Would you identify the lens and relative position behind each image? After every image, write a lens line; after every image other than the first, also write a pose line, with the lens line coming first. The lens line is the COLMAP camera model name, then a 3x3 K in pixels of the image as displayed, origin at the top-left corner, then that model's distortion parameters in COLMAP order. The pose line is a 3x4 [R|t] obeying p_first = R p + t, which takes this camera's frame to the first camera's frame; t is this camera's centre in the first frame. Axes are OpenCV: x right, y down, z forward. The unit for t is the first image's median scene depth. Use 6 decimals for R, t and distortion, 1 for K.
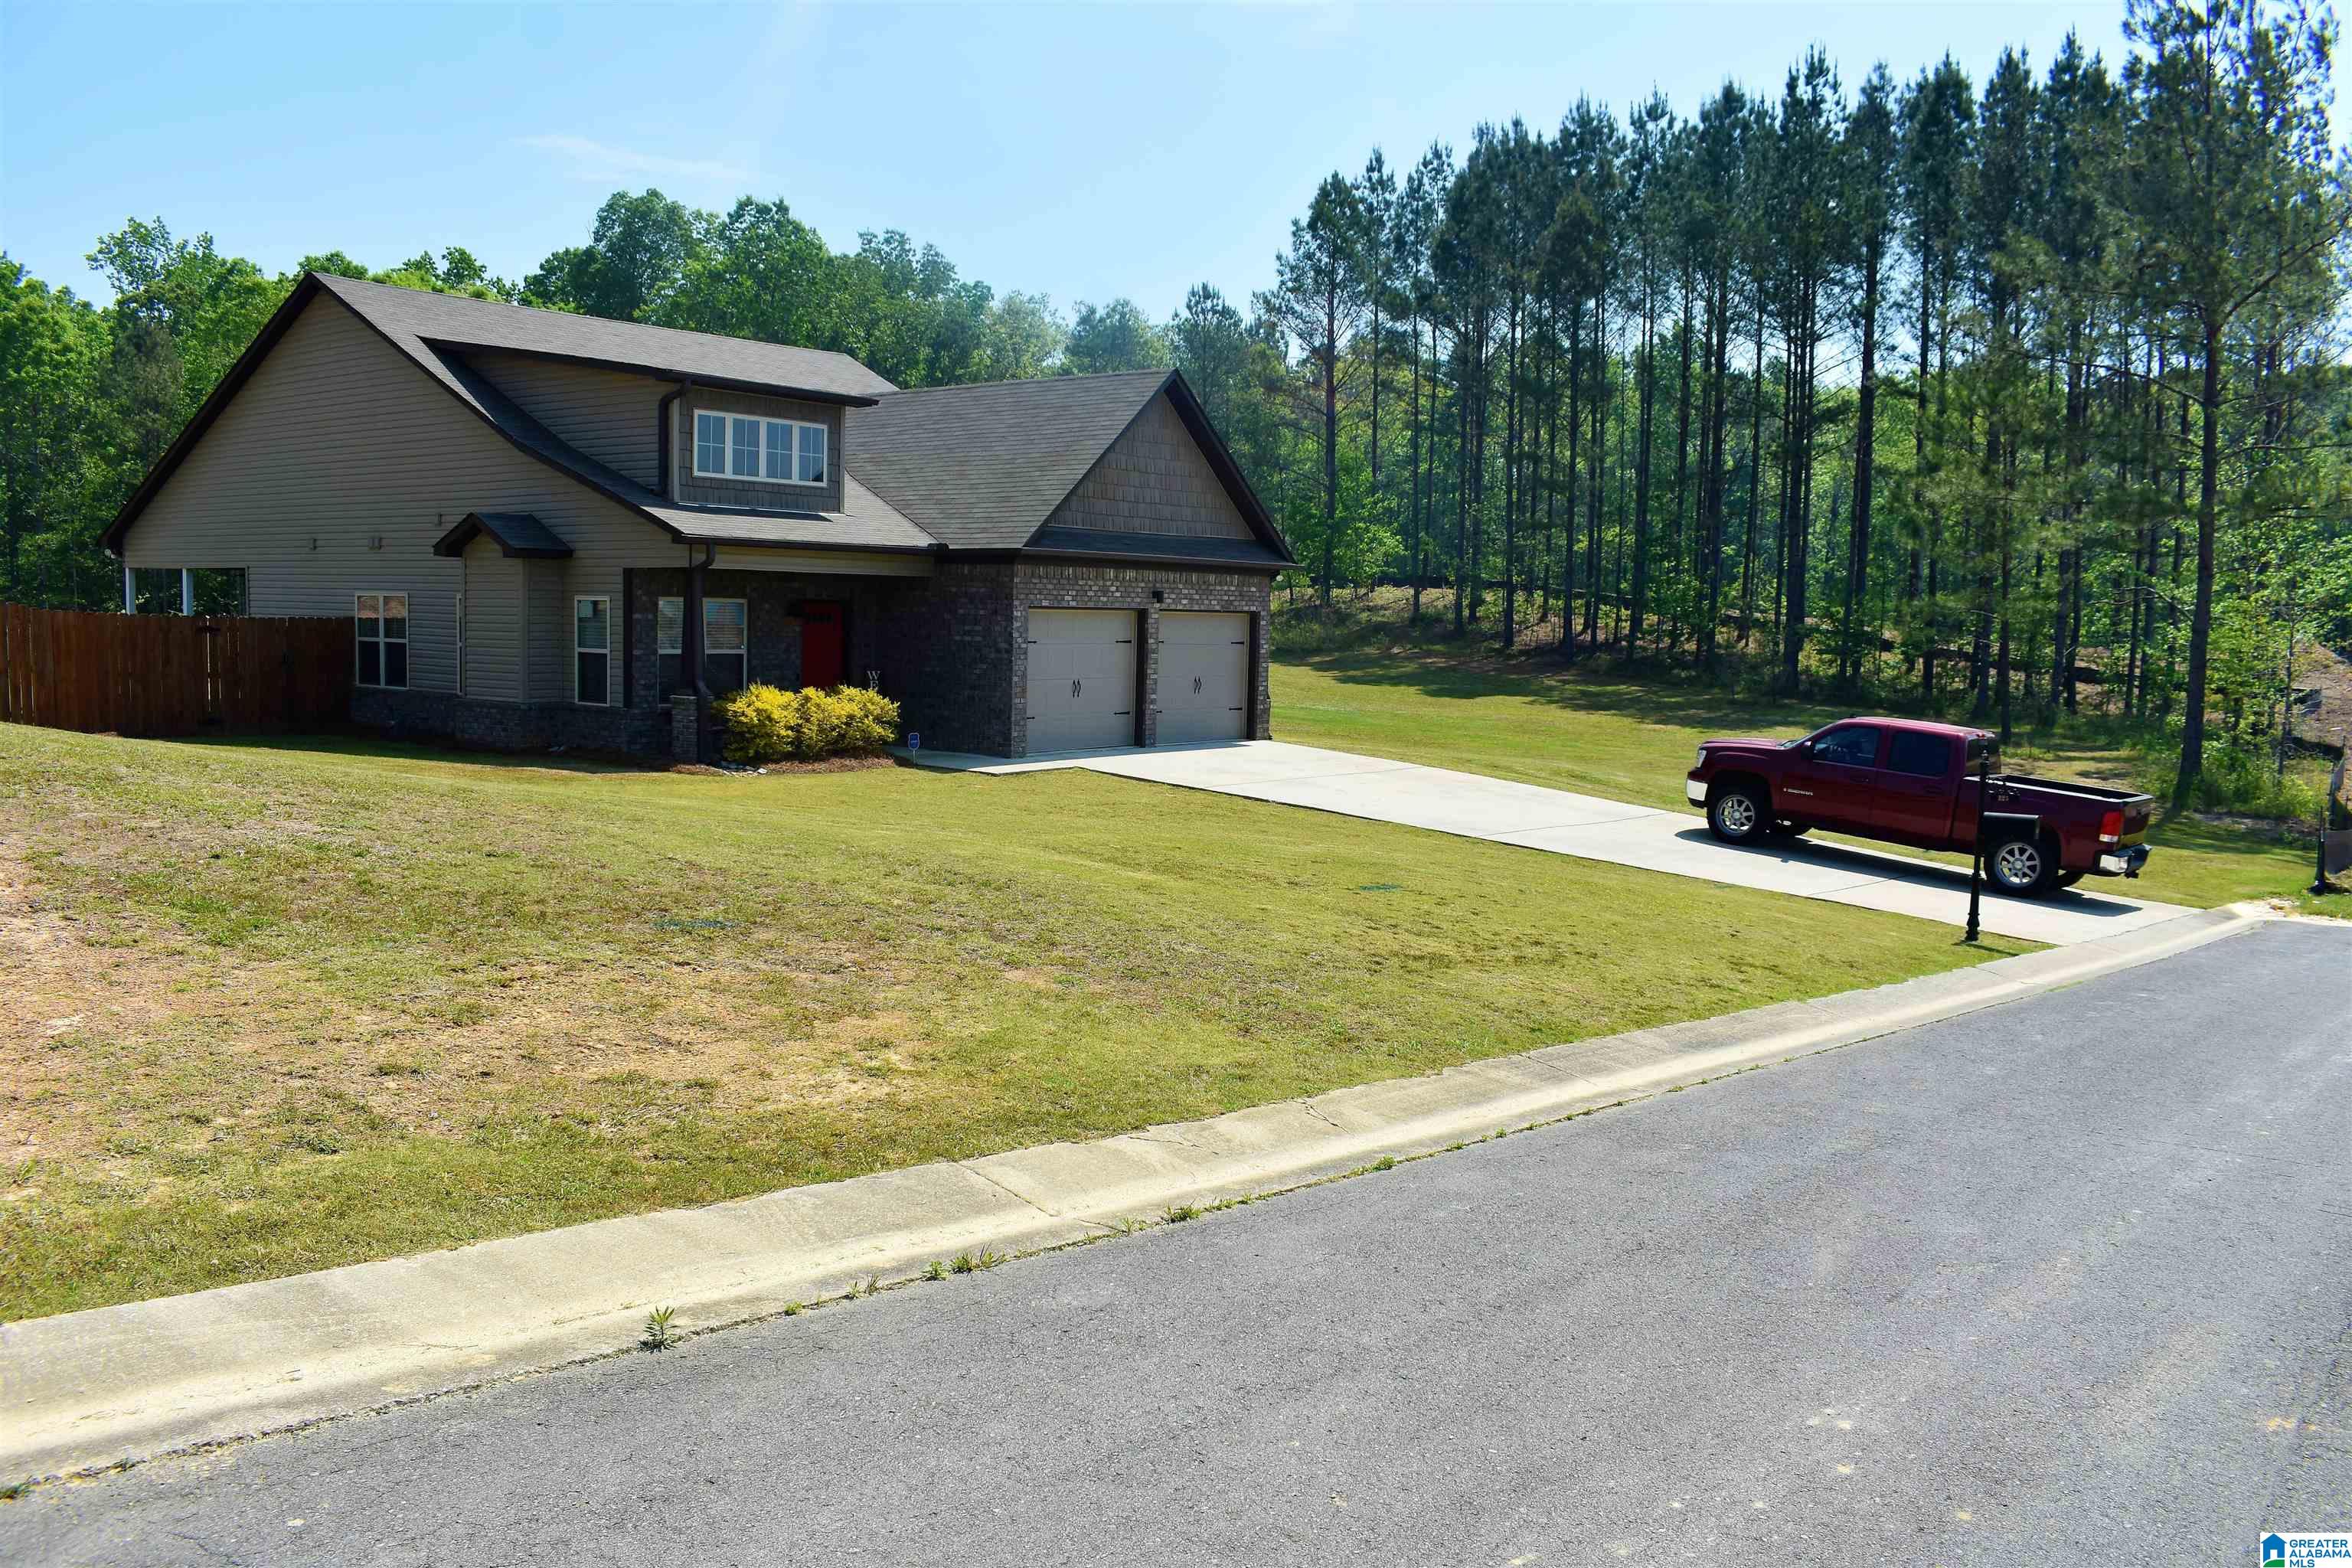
lens RADIAL K [[1817.3, 0, 1176.0], [0, 1817.3, 784.0], [0, 0, 1]] dist [-0.095722, 0.002052]
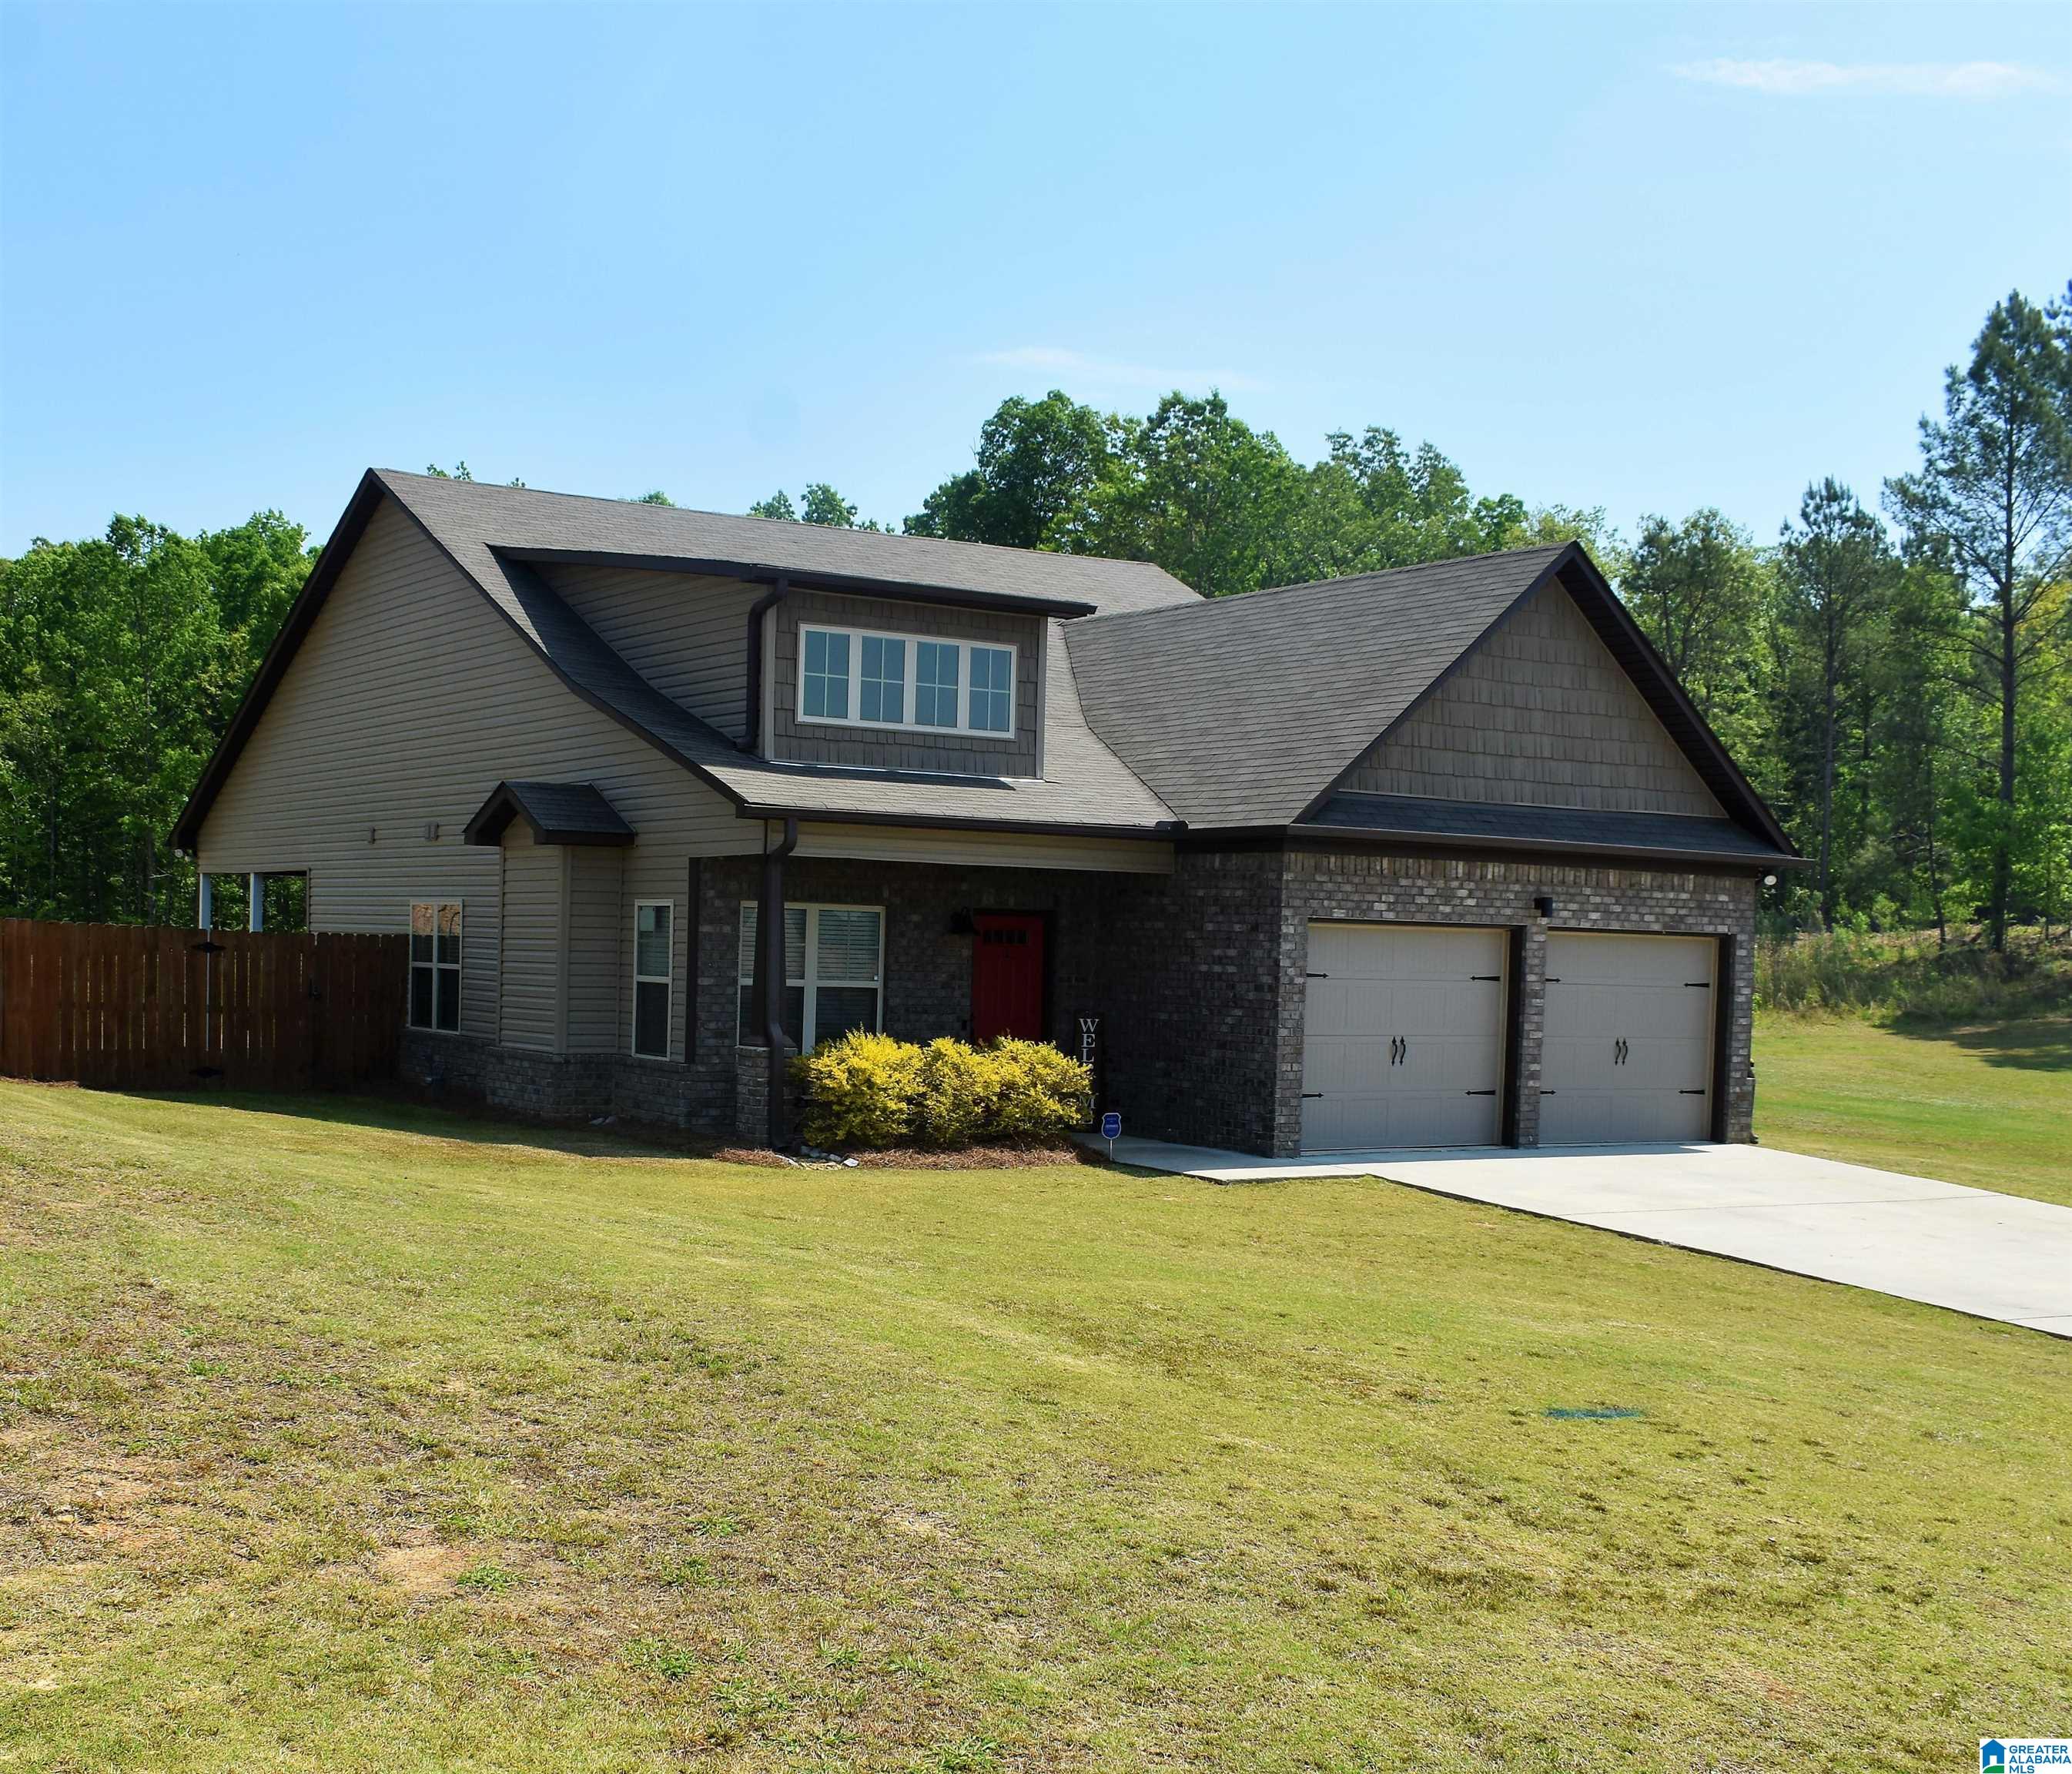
lens RADIAL K [[2386.7, 0, 1035.8], [0, 2386.7, 1072.0], [0, 0, 1]] dist [-0.094966, 0.009161]
pose [[0.934175, 0.018411, -0.356341, 0.123980], [-0.038409, 0.998054, -0.049126, -0.000051], [0.354743, 0.059579, 0.933064, 0.190638]]
